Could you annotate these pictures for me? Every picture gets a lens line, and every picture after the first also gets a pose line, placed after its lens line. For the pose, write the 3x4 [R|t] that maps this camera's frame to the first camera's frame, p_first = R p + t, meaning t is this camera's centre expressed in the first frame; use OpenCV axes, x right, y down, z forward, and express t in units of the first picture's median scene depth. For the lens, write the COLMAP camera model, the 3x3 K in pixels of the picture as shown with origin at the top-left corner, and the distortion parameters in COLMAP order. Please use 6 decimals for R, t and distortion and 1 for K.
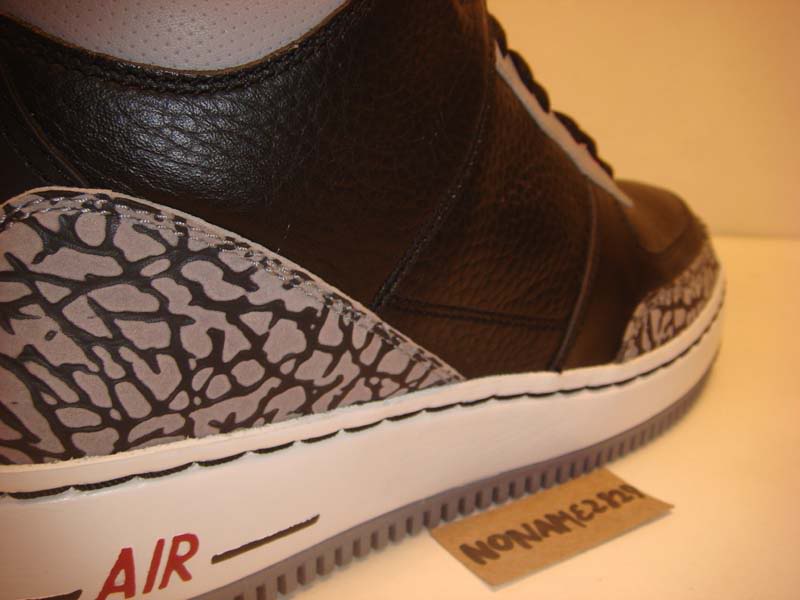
lens RADIAL K [[849.1, 0, 399.6], [0, 849.1, 290.2], [0, 0, 1]] dist [-0.178313, 0.140974]
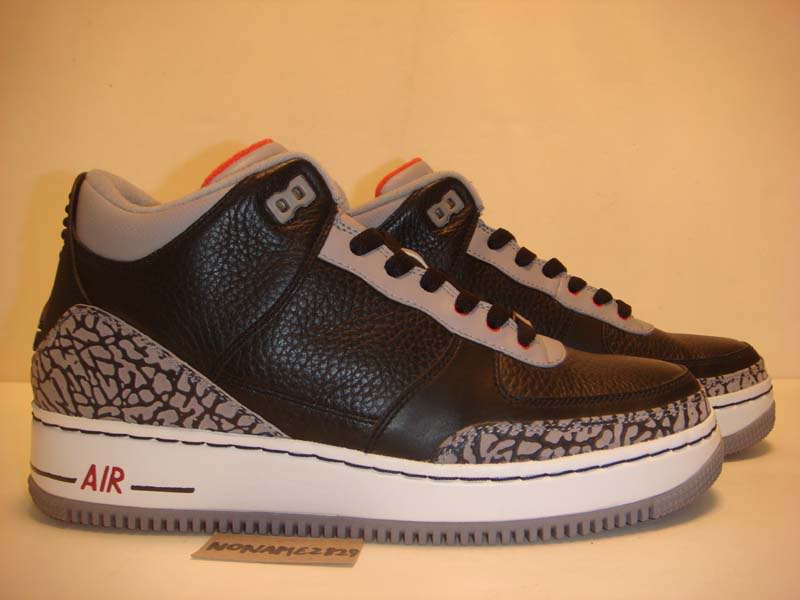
lens RADIAL K [[820.7, 0, 399.0], [0, 820.7, 284.1], [0, 0, 1]] dist [-0.133132, 0.014500]
pose [[0.720714, -0.012884, -0.693113, 1.775050], [-0.176156, 0.963605, -0.201083, 0.126589], [0.670478, 0.267019, 0.692214, -0.091762]]
